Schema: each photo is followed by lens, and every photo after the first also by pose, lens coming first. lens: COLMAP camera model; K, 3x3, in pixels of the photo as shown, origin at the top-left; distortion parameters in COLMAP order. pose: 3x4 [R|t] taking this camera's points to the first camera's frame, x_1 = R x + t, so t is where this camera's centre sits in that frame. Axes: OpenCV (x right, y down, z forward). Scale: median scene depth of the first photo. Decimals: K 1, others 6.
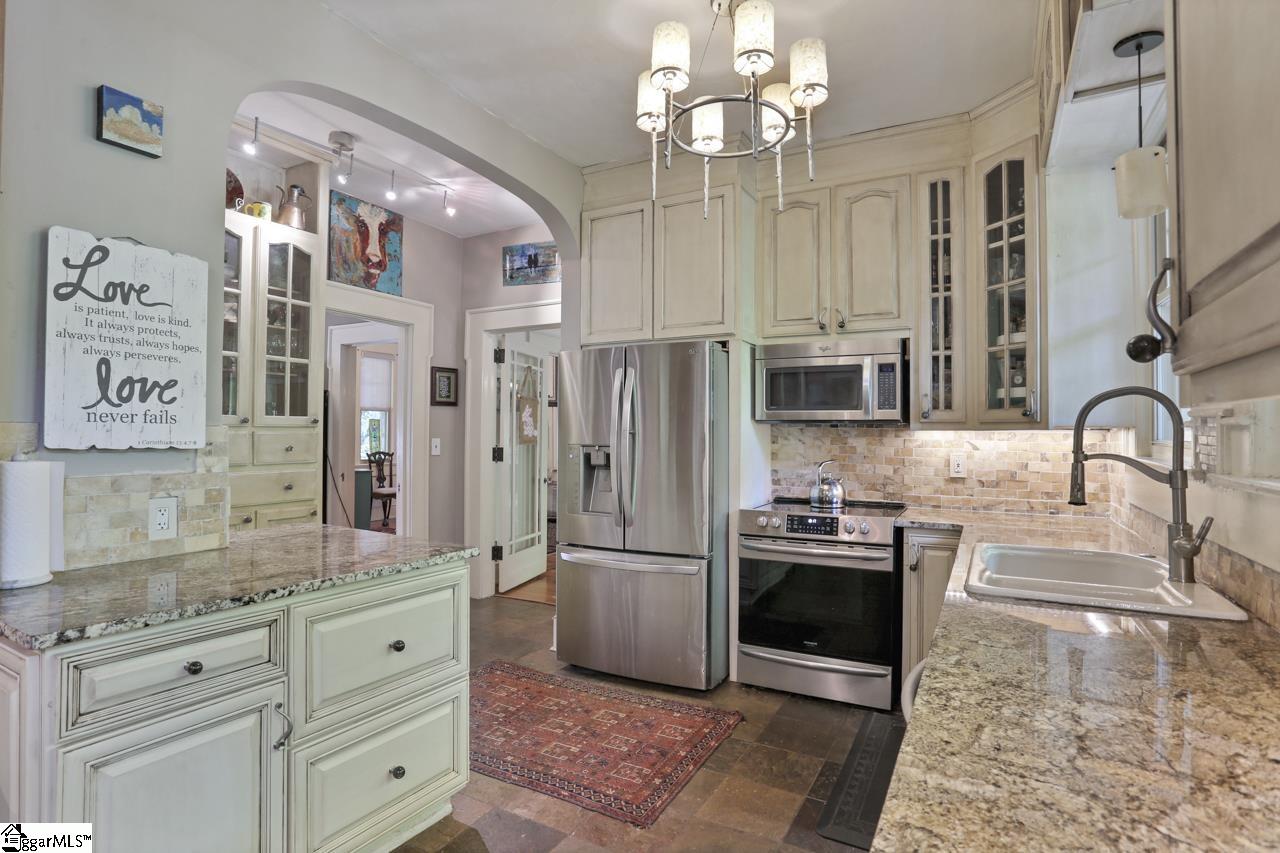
lens RADIAL K [[640.6, 0, 642.3], [0, 640.6, 426.0], [0, 0, 1]] dist [-0.064587, 0.020526]
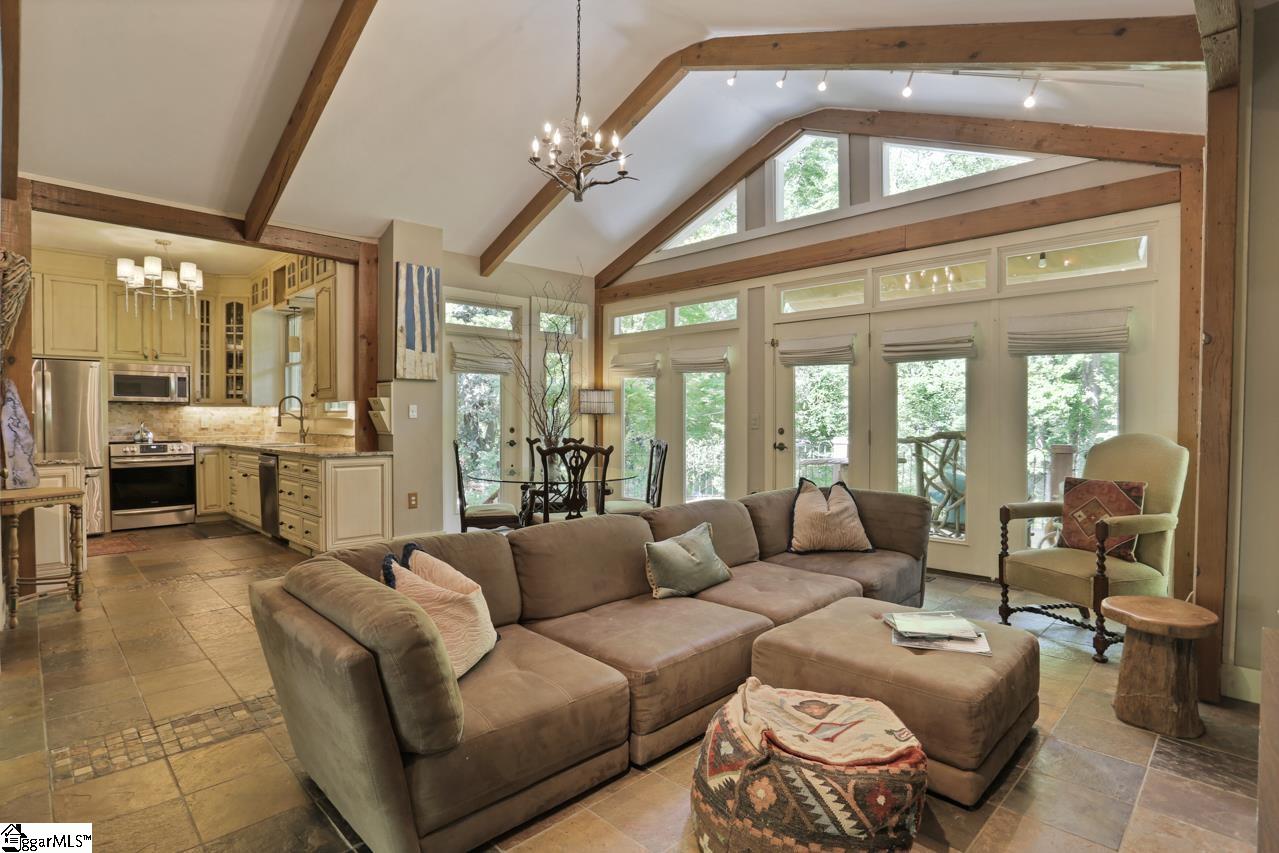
lens RADIAL K [[640.1, 0, 637.7], [0, 640.1, 429.0], [0, 0, 1]] dist [-0.064587, 0.020526]
pose [[0.273956, -0.027024, 0.961362, -1.321174], [-0.011262, 0.999446, 0.031304, -0.000892], [-0.961676, -0.019403, 0.273500, -1.190795]]
